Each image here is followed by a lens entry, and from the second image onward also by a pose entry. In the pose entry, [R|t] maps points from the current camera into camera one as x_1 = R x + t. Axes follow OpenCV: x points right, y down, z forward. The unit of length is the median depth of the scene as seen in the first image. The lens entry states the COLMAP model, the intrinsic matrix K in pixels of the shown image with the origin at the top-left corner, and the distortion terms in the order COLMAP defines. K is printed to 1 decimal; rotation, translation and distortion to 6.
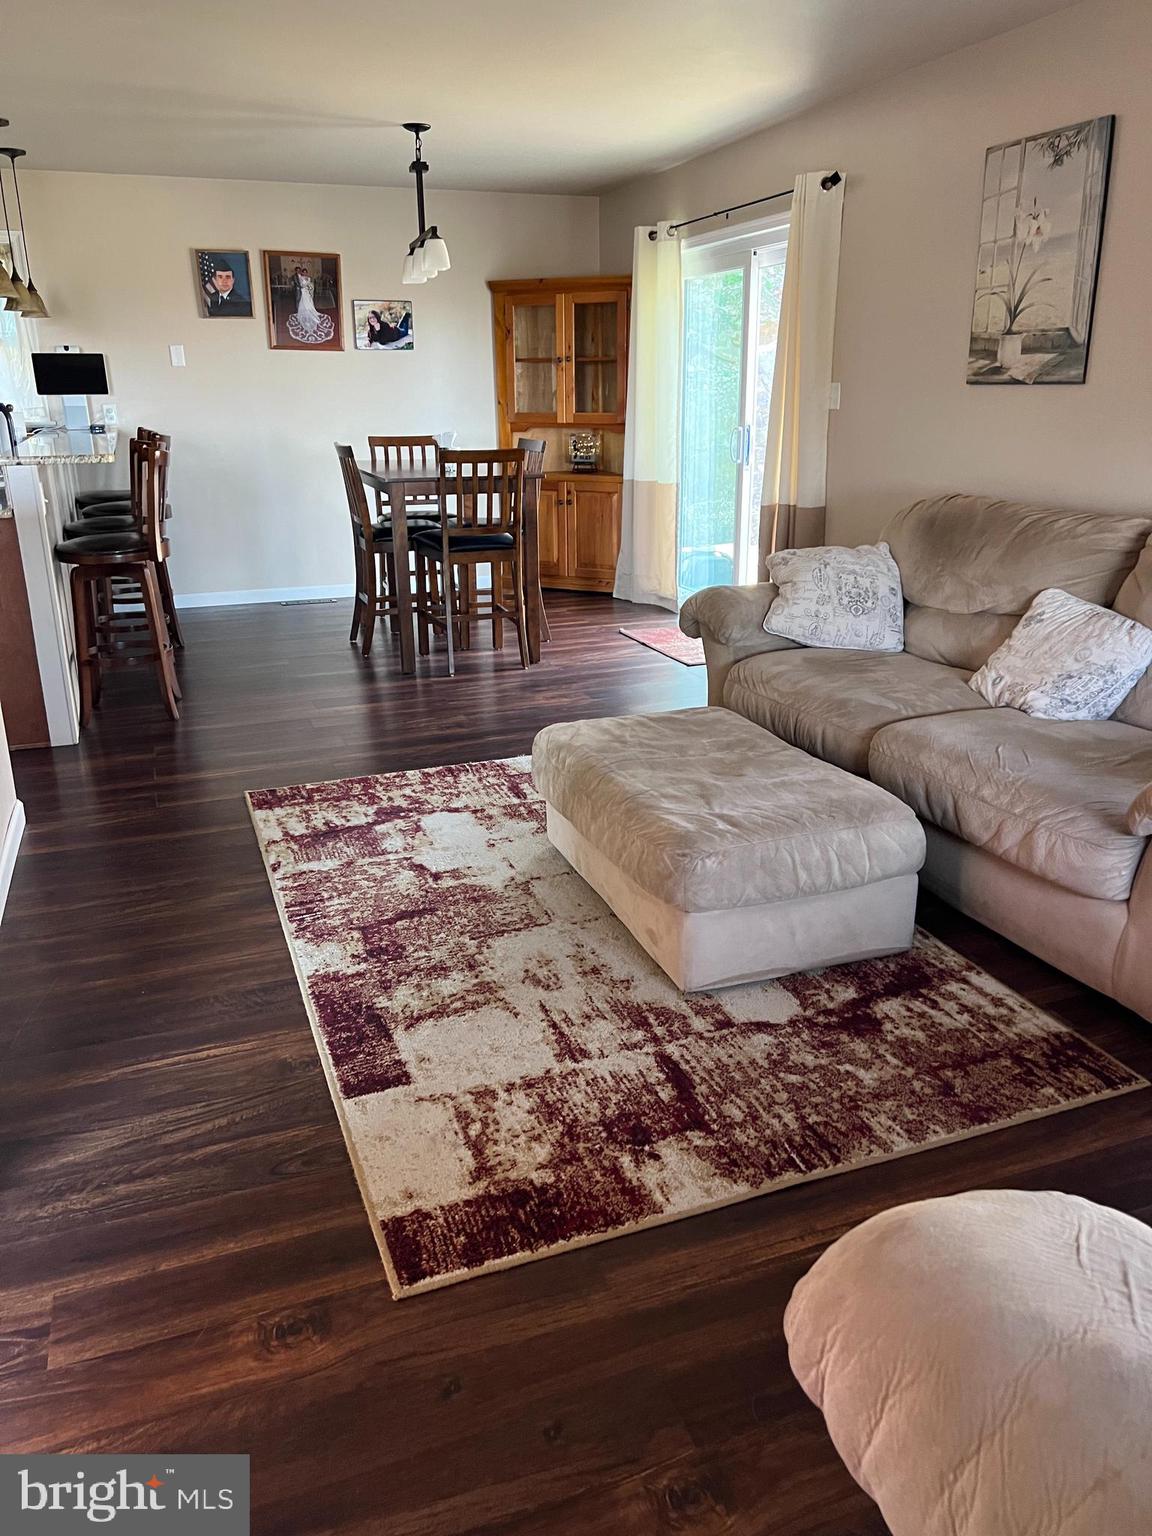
lens RADIAL K [[1167.6, 0, 576.1], [0, 1167.6, 769.4], [0, 0, 1]] dist [0.083679, -0.003430]
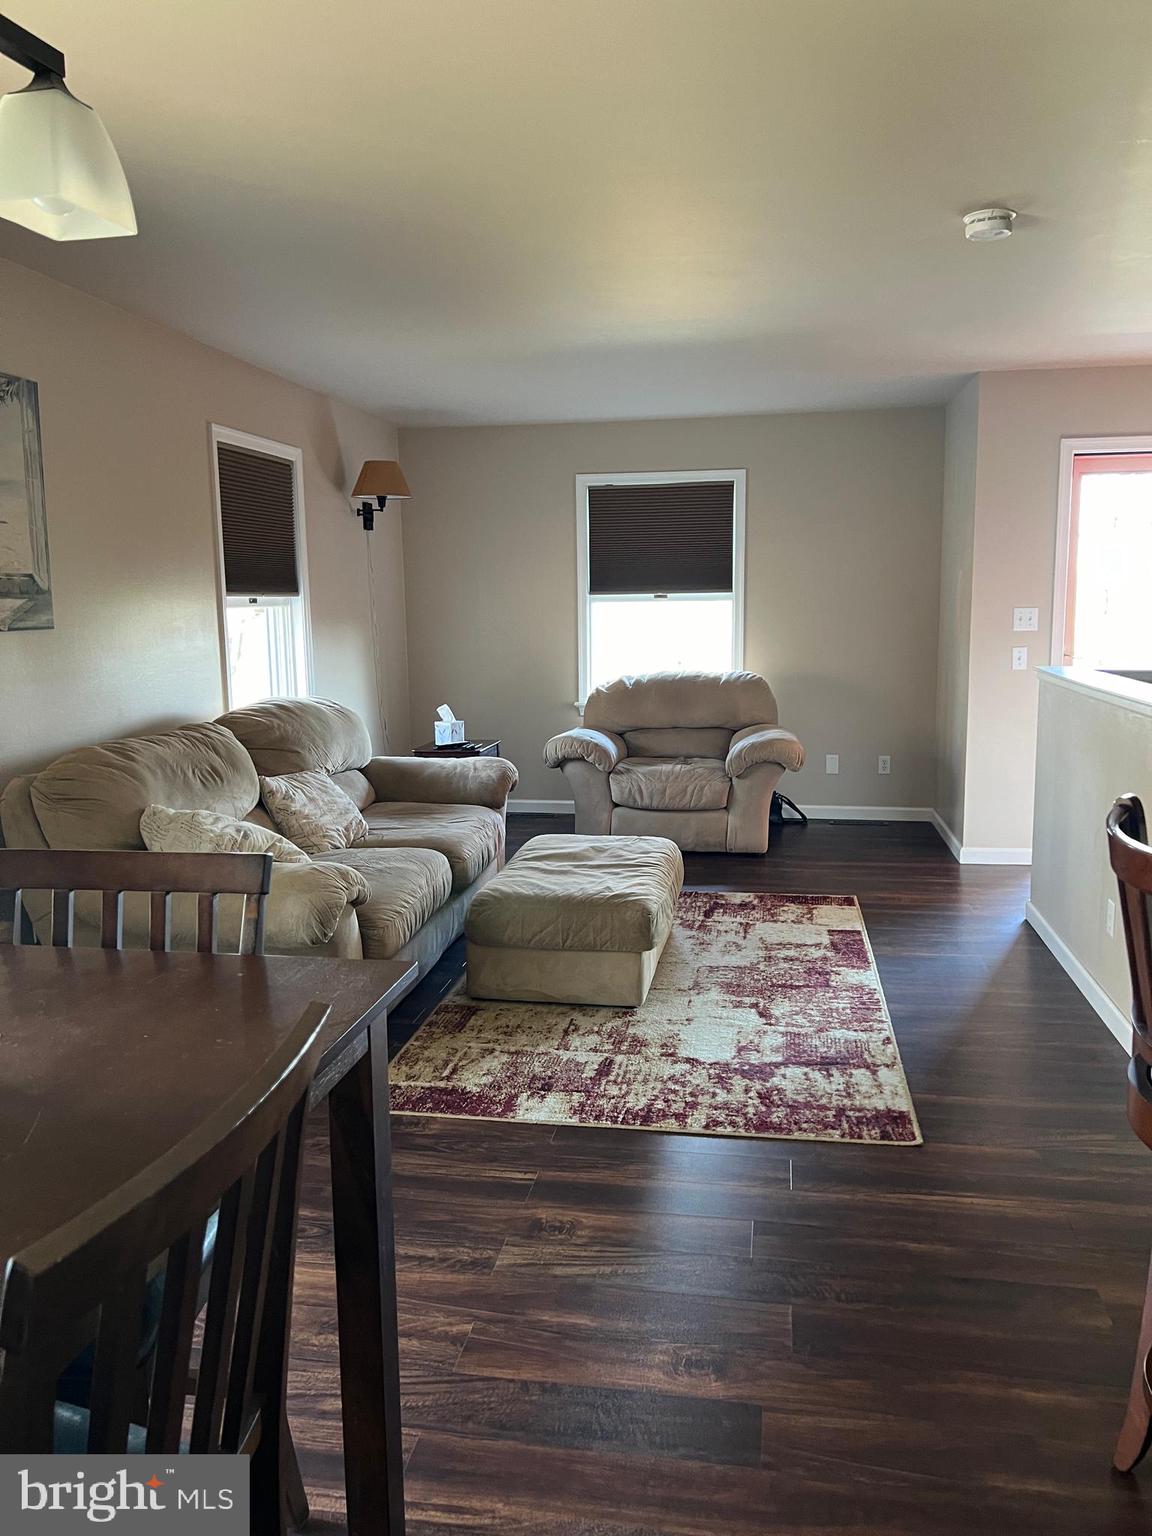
lens RADIAL K [[1167.6, 0, 575.4], [0, 1167.6, 767.1], [0, 0, 1]] dist [0.083679, -0.003430]
pose [[-0.867999, -0.065877, 0.492177, -0.533402], [0.165877, 0.895759, 0.412434, -0.652531], [-0.468041, 0.439633, -0.766590, 1.886317]]
